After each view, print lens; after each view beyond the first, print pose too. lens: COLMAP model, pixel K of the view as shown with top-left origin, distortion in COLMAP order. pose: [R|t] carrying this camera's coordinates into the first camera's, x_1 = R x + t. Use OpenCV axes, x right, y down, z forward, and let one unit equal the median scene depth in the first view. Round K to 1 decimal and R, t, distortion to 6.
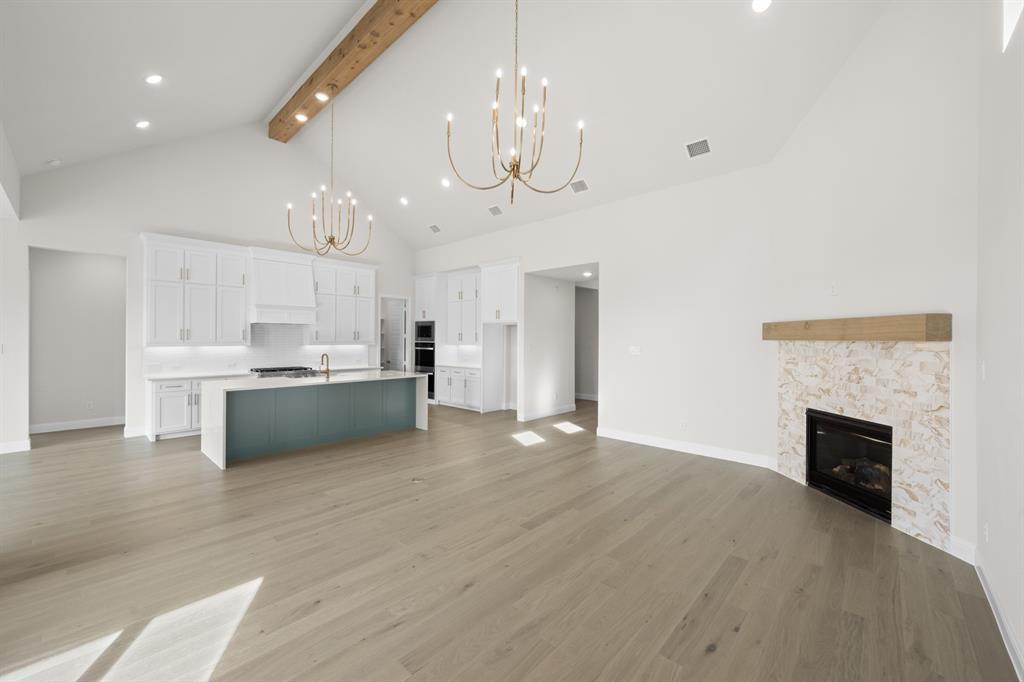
lens RADIAL K [[400.9, 0, 513.4], [0, 400.9, 339.2], [0, 0, 1]] dist [-0.000520, -0.000013]
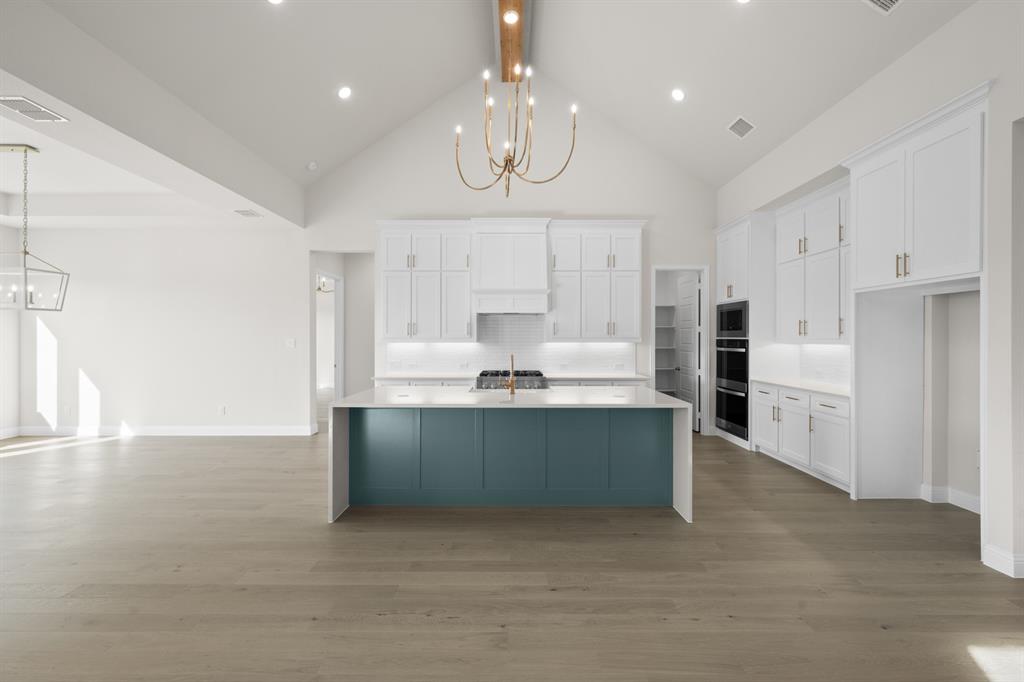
lens RADIAL K [[402.2, 0, 514.9], [0, 402.2, 338.5], [0, 0, 1]] dist [0.001627, -0.000271]
pose [[0.681791, -0.004174, -0.731535, -0.009250], [0.001726, 0.999990, -0.004096, 0.010568], [0.731545, 0.001530, 0.681792, 0.432938]]
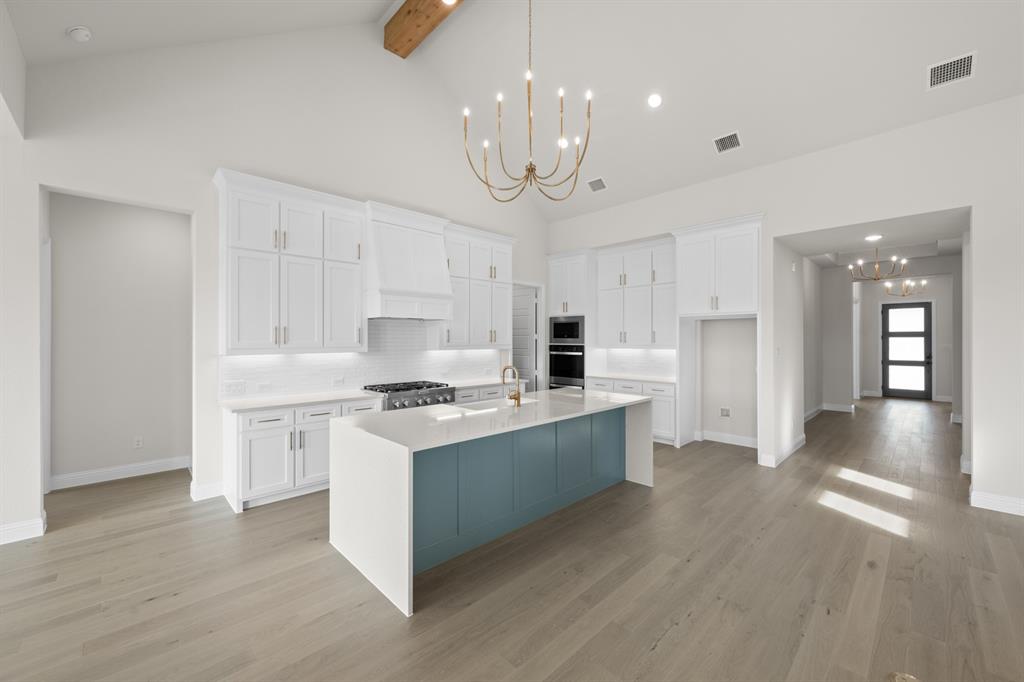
lens RADIAL K [[402.2, 0, 514.9], [0, 402.2, 338.5], [0, 0, 1]] dist [0.001627, -0.000271]
pose [[0.998585, -0.005366, -0.052907, -0.323335], [0.005176, 0.999980, -0.003725, -0.001719], [0.052926, 0.003446, 0.998592, 0.298143]]
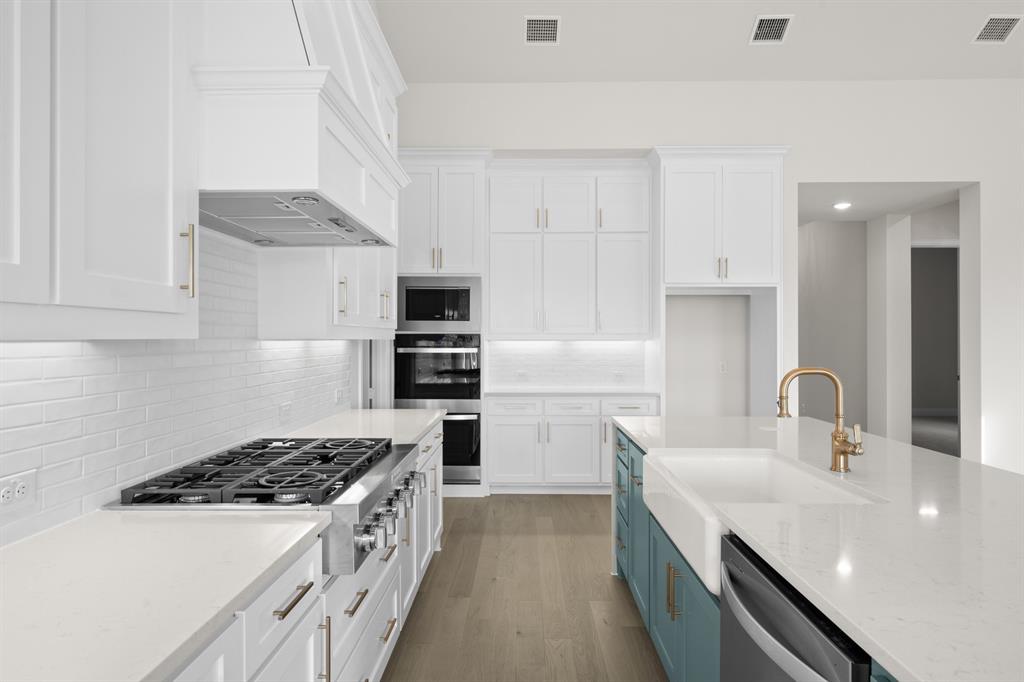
lens RADIAL K [[576.4, 0, 511.5], [0, 576.4, 337.0], [0, 0, 1]] dist [0.000442, 0.000106]
pose [[0.748216, -0.001423, 0.663454, -0.612090], [0.002628, 0.999996, -0.000819, 0.013702], [-0.663450, 0.002356, 0.748217, 0.651002]]
